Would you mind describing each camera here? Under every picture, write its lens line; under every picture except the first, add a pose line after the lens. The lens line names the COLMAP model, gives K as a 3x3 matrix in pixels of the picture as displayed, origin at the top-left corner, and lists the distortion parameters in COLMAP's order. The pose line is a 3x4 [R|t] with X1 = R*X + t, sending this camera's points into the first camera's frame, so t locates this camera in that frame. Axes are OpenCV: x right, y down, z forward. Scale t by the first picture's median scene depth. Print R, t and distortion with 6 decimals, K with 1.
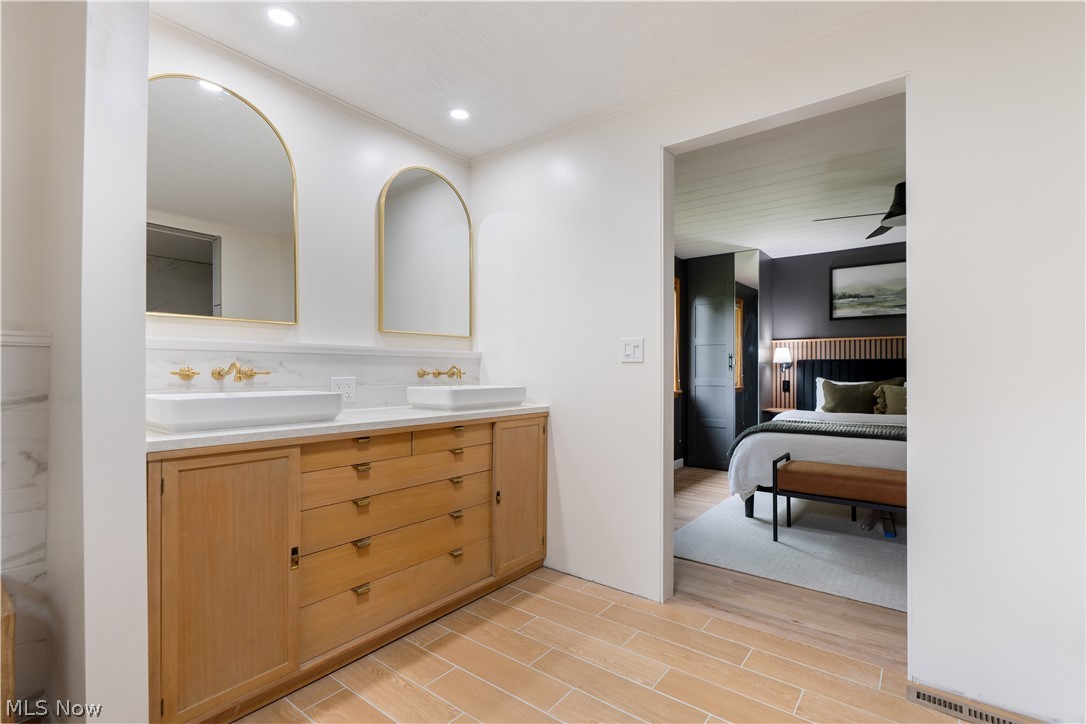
lens RADIAL K [[489.5, 0, 544.9], [0, 489.5, 366.7], [0, 0, 1]] dist [-0.003058, 0.000559]
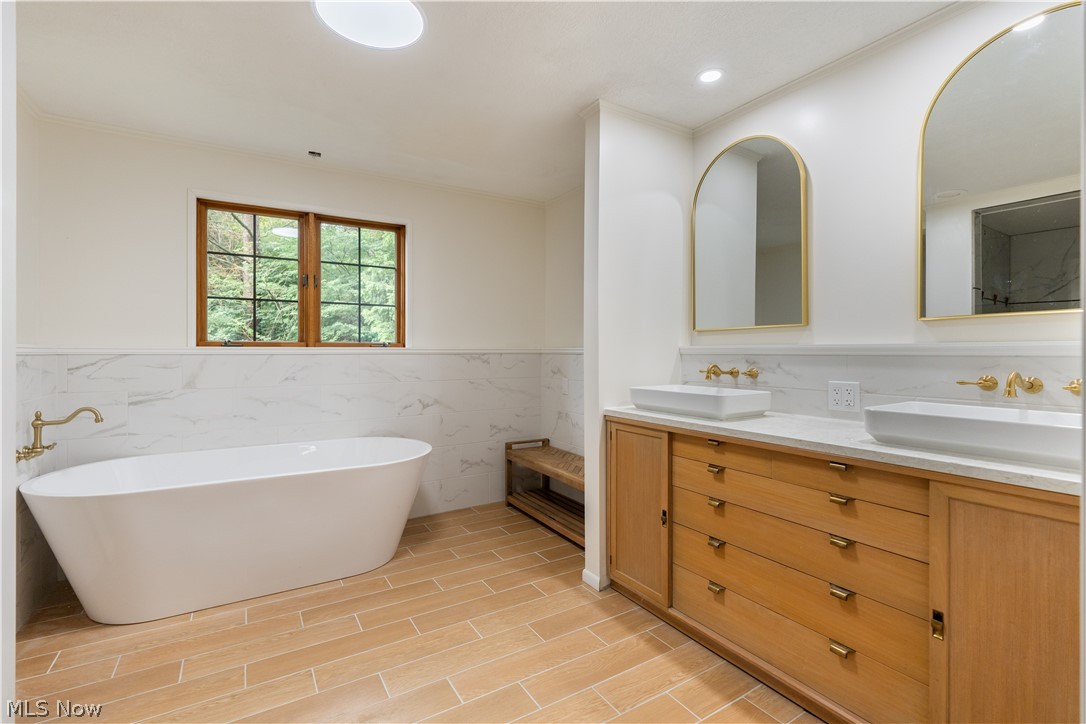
lens RADIAL K [[489.5, 0, 544.2], [0, 489.5, 355.6], [0, 0, 1]] dist [-0.003058, 0.000559]
pose [[-0.342466, 0.002013, -0.939528, 0.688760], [0.007488, 0.999972, -0.000587, -0.033280], [0.939500, -0.007236, -0.342472, 0.982220]]
